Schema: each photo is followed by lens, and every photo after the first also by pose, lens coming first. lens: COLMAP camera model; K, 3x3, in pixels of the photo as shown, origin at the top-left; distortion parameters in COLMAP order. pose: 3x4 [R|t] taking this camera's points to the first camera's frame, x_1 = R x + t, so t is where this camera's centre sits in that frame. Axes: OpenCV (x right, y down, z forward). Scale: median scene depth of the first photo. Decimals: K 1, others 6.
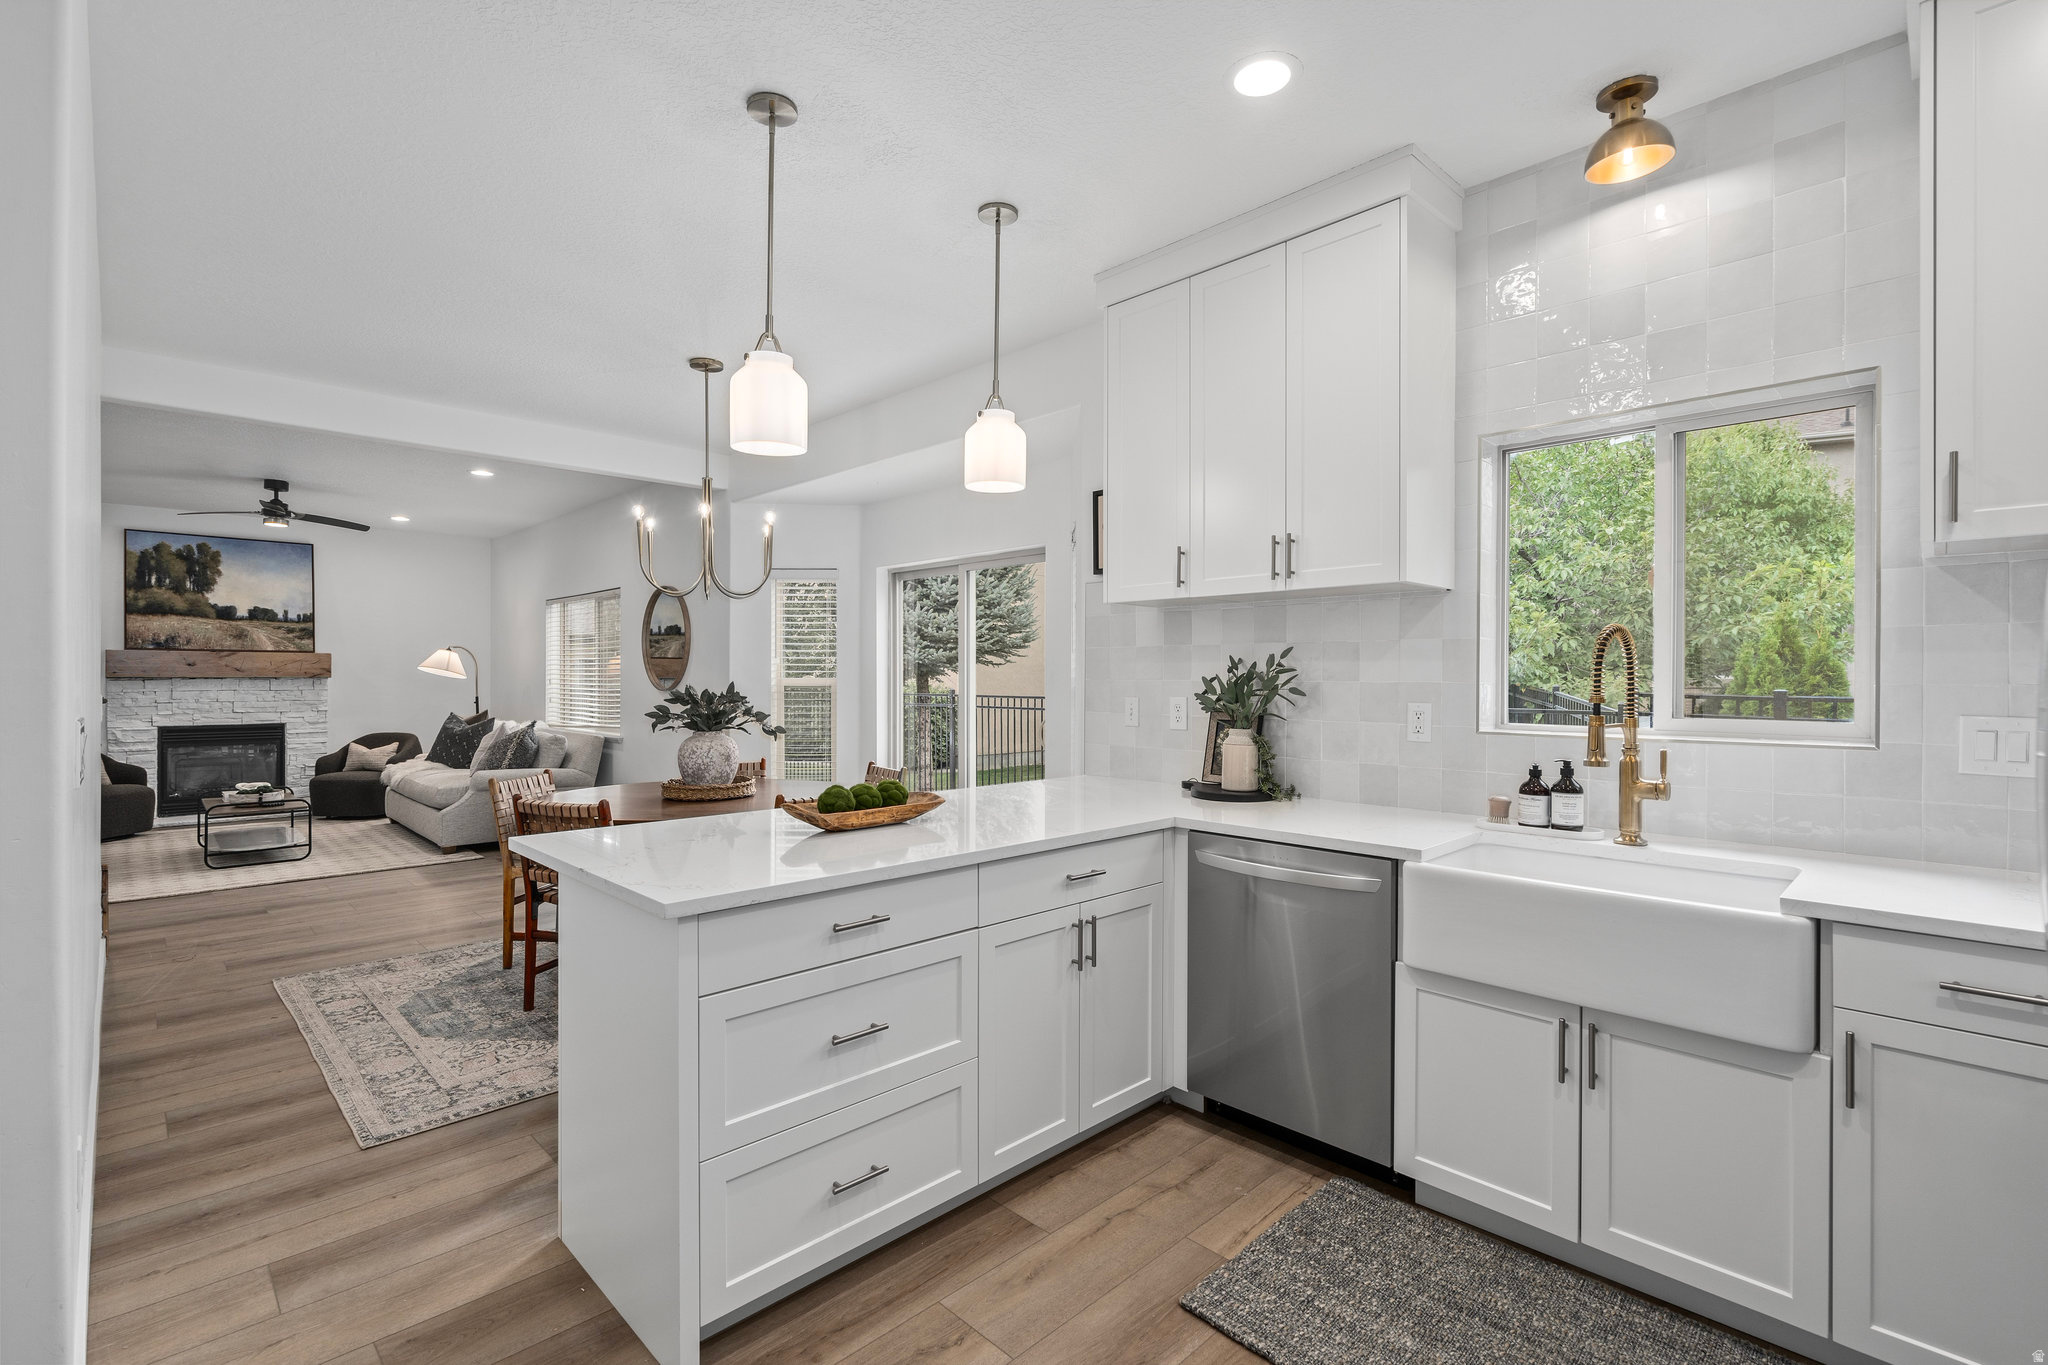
lens RADIAL K [[928.9, 0, 1024.0], [0, 928.9, 682.5], [0, 0, 1]] dist [-0.000655, 0.000035]
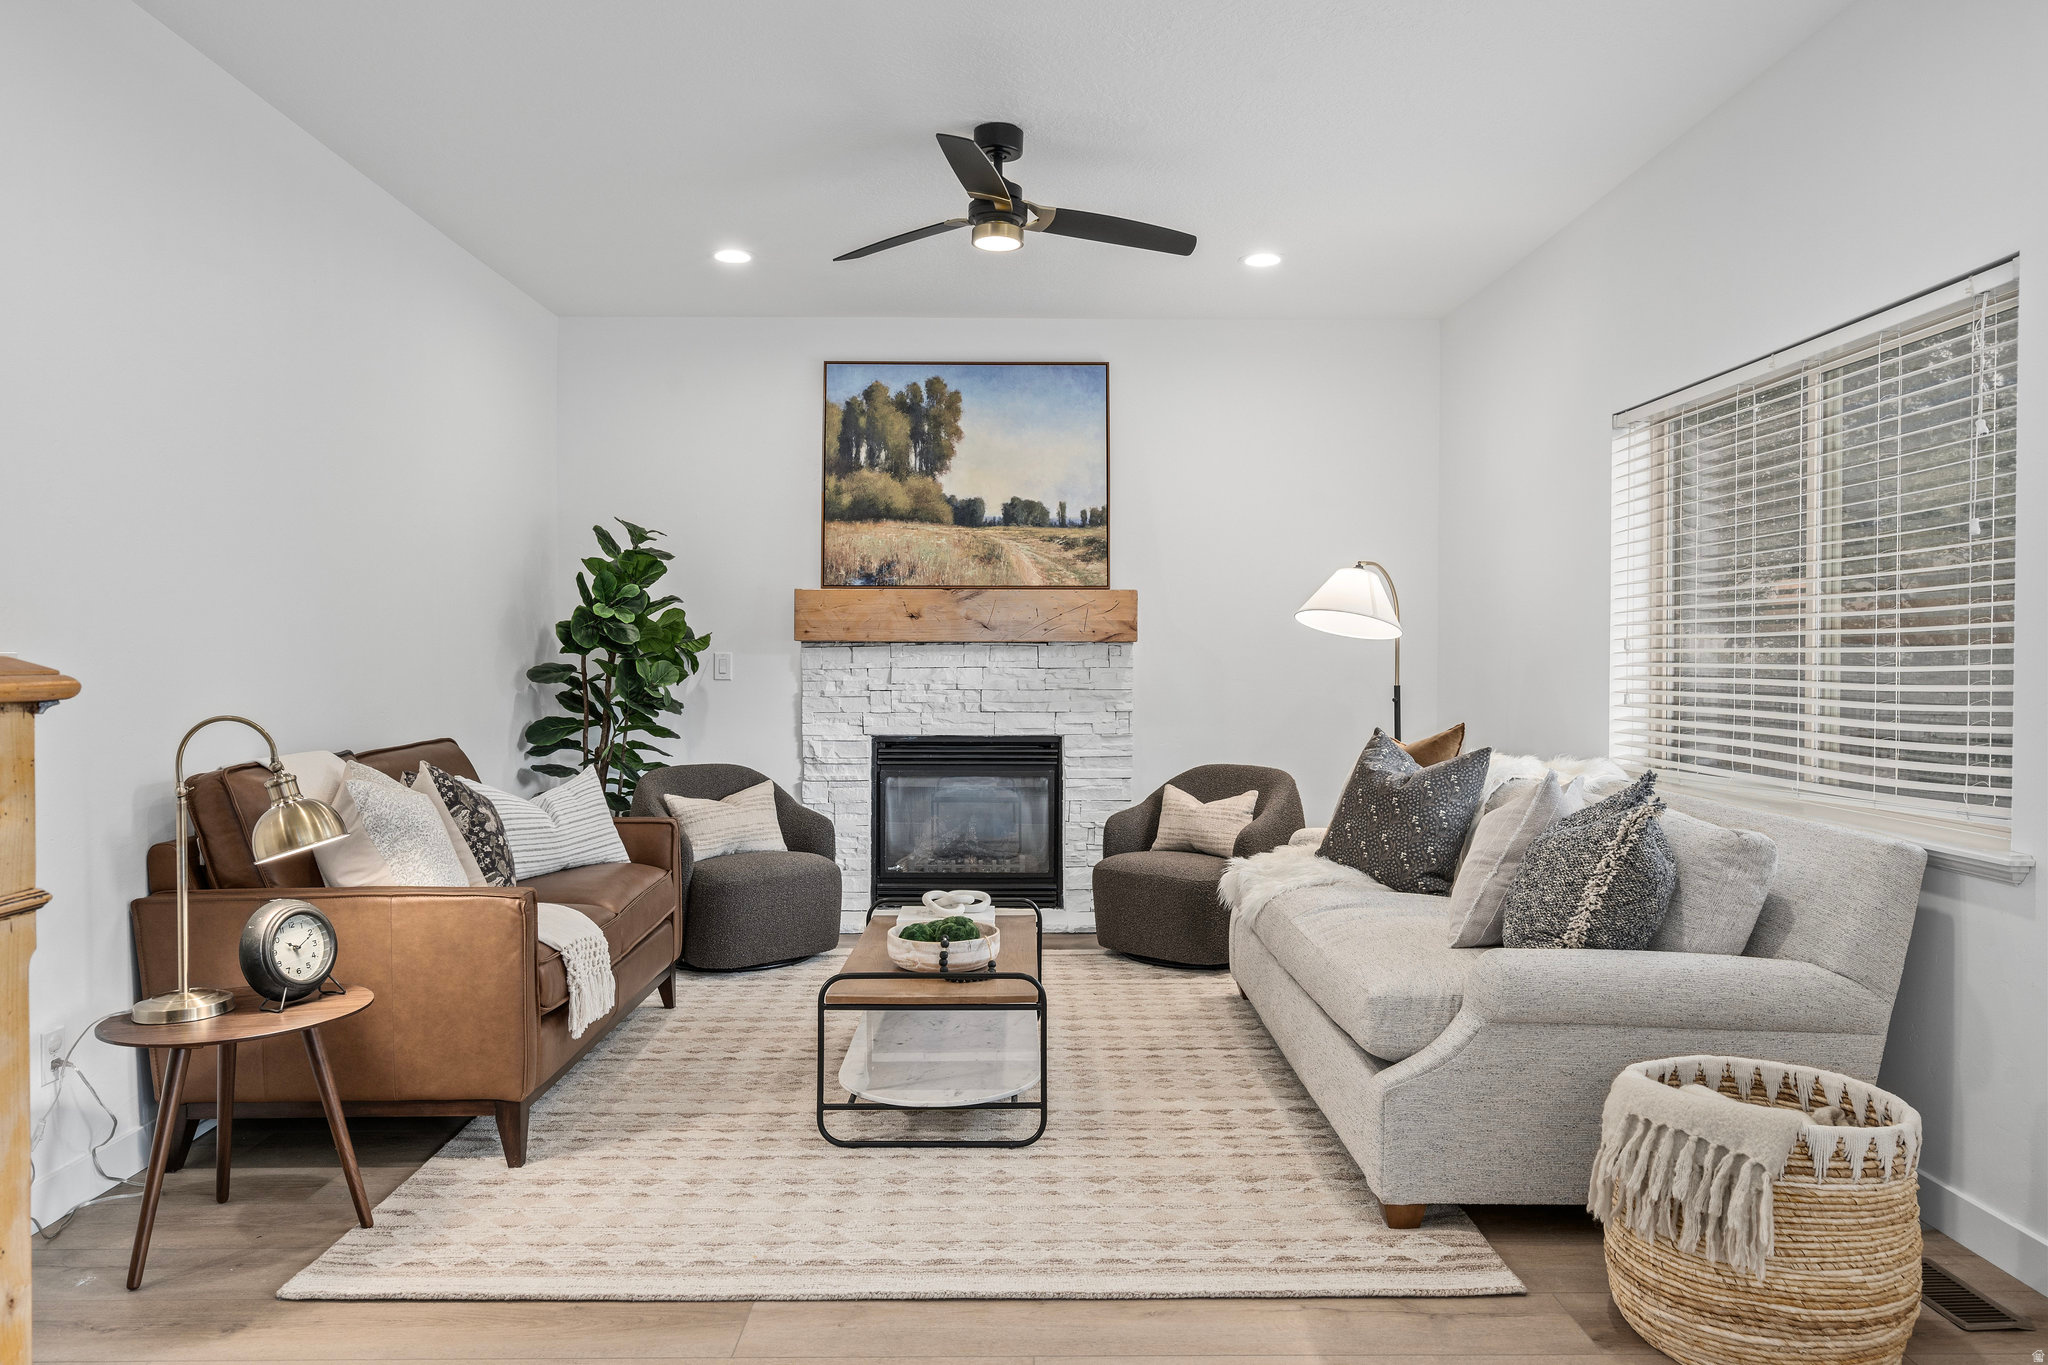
lens RADIAL K [[1360.9, 0, 1024.0], [0, 1360.9, 682.5], [0, 0, 1]] dist [0.003803, 0.000833]
pose [[0.723429, 0.011226, -0.690307, -0.343099], [-0.002456, 0.999903, 0.013688, 0.006783], [0.690394, -0.008207, 0.723387, 0.508026]]
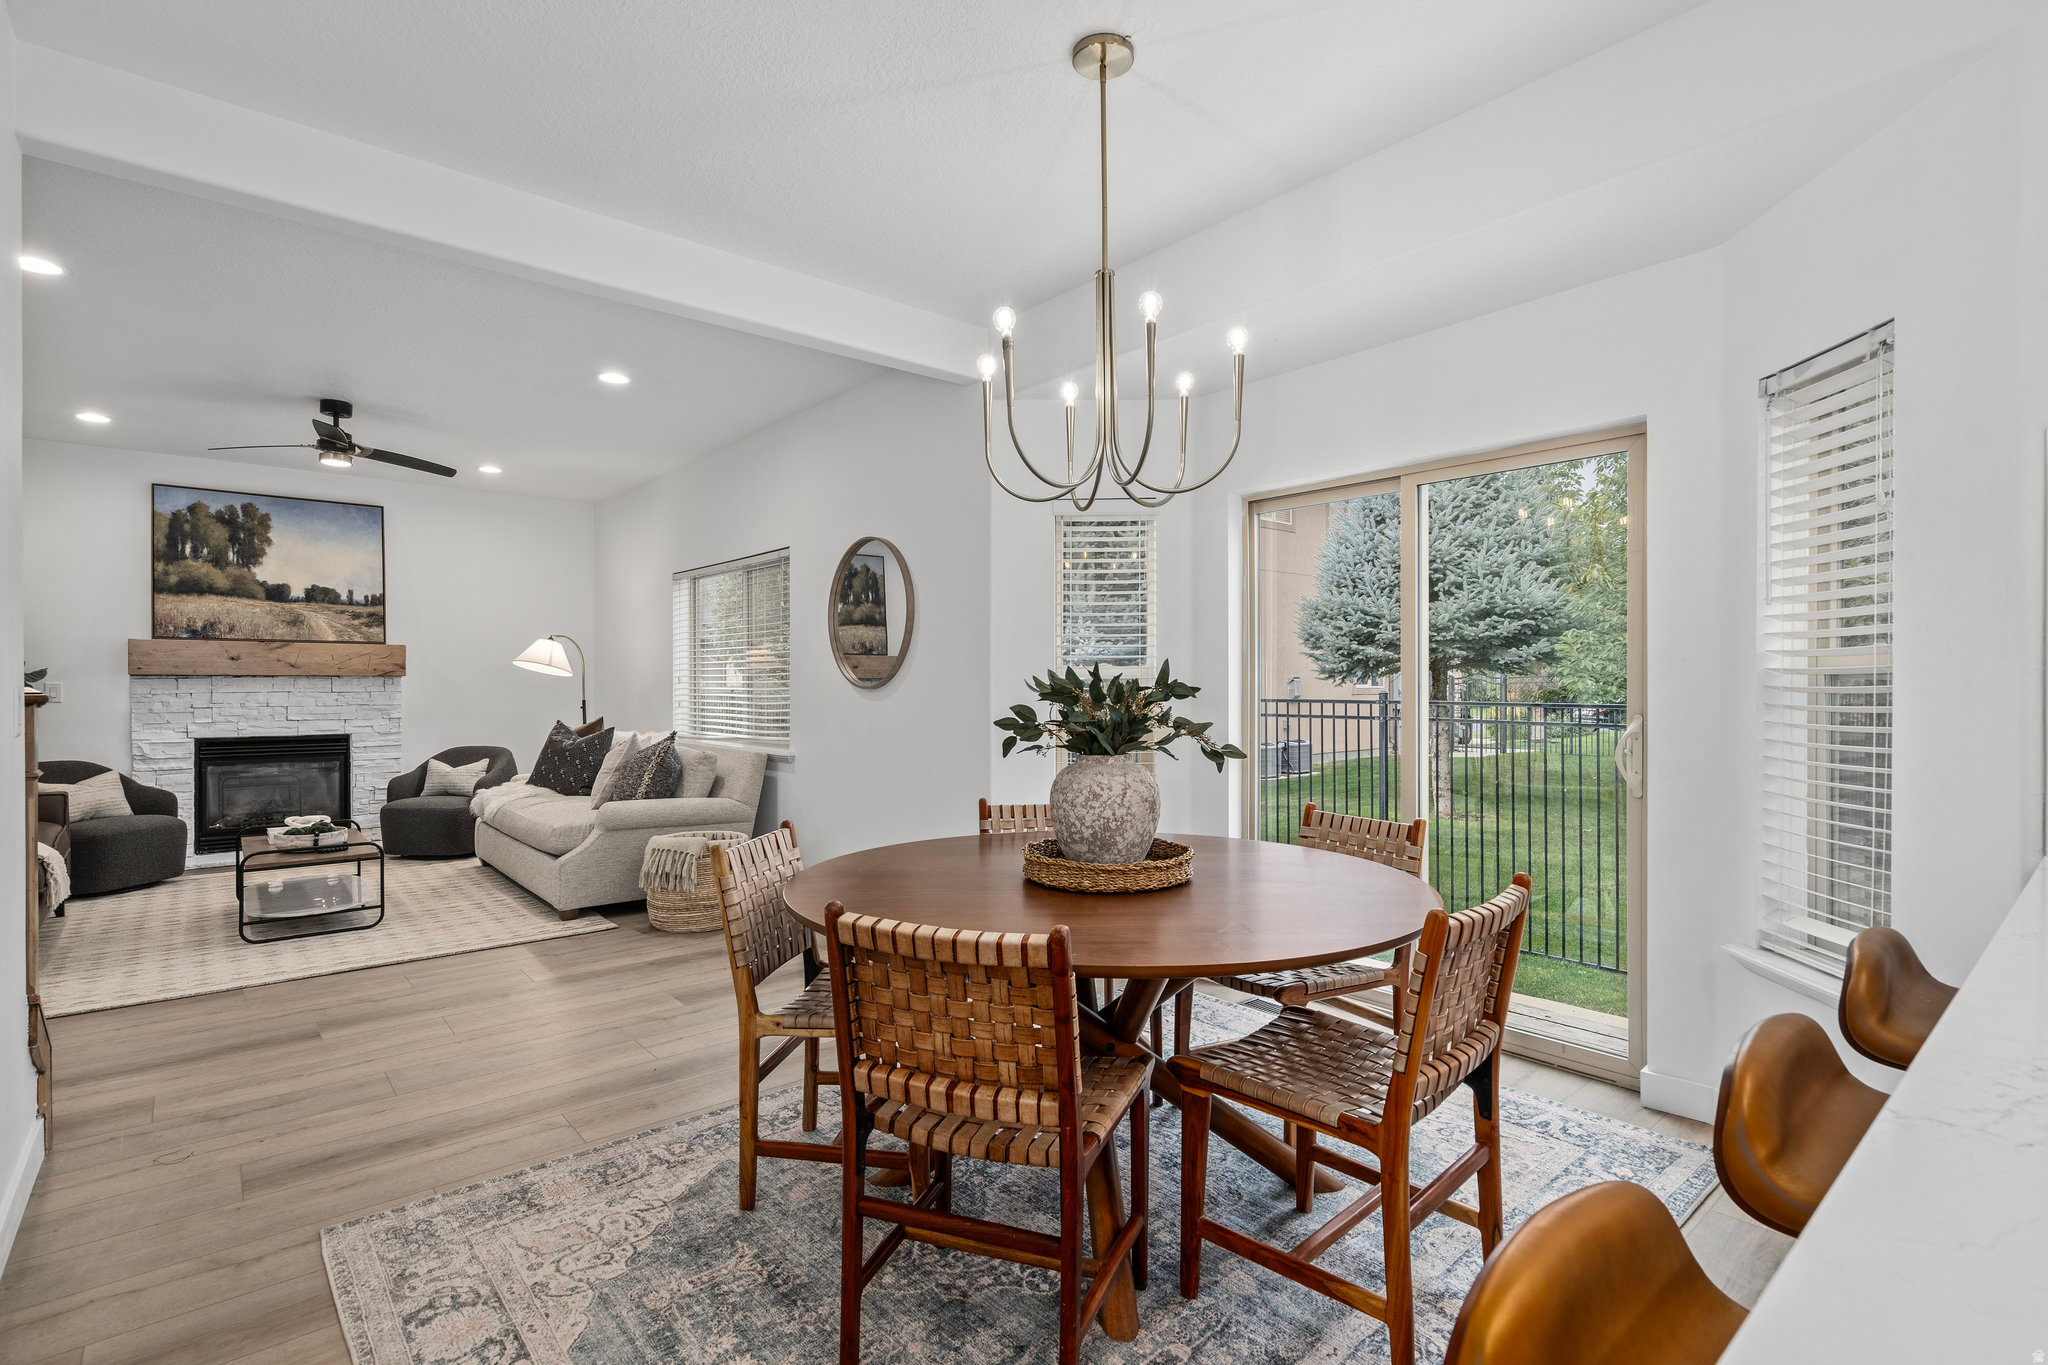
lens RADIAL K [[973.5, 0, 1017.9], [0, 973.5, 691.4], [0, 0, 1]] dist [0.001050, 0.001197]
pose [[0.997283, -0.002204, -0.073627, -0.185734], [0.002345, 0.999996, 0.001840, 0.008283], [0.073623, -0.002008, 0.997284, 0.237659]]
